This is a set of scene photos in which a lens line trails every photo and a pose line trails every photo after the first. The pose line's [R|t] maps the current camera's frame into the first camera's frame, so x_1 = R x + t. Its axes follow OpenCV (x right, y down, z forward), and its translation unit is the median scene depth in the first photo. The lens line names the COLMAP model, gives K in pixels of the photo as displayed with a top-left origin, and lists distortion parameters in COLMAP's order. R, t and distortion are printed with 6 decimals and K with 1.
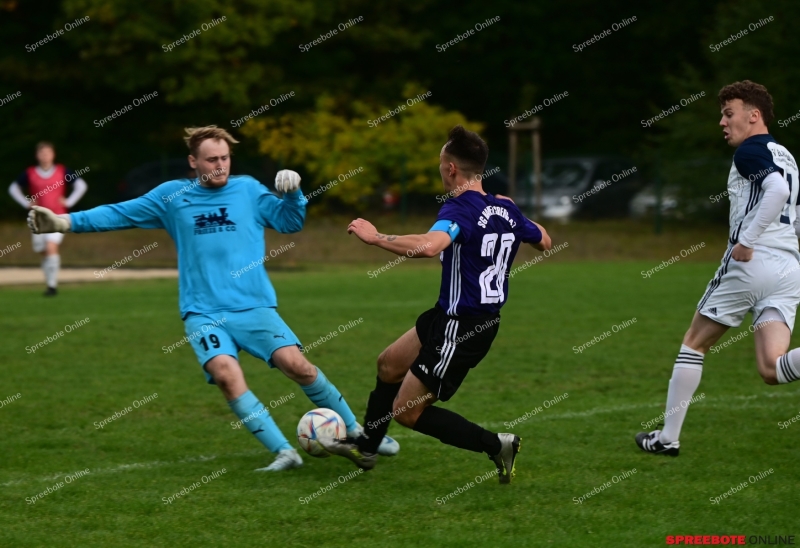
lens RADIAL K [[319.1, 0, 400.0], [0, 319.1, 273.3], [0, 0, 1]] dist [0.007863, 0.000202]
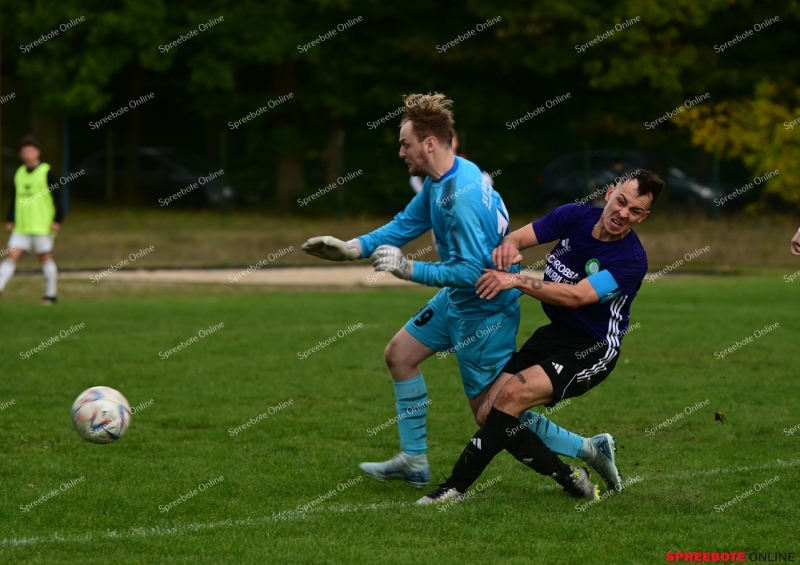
lens RADIAL K [[327.6, 0, 399.9], [0, 327.6, 282.9], [0, 0, 1]] dist [0.008584, -0.000295]
pose [[0.999776, 0.015189, 0.014752, -1.281508], [-0.015218, 0.999882, 0.001883, 0.026881], [-0.014722, -0.002108, 0.999889, 0.076837]]
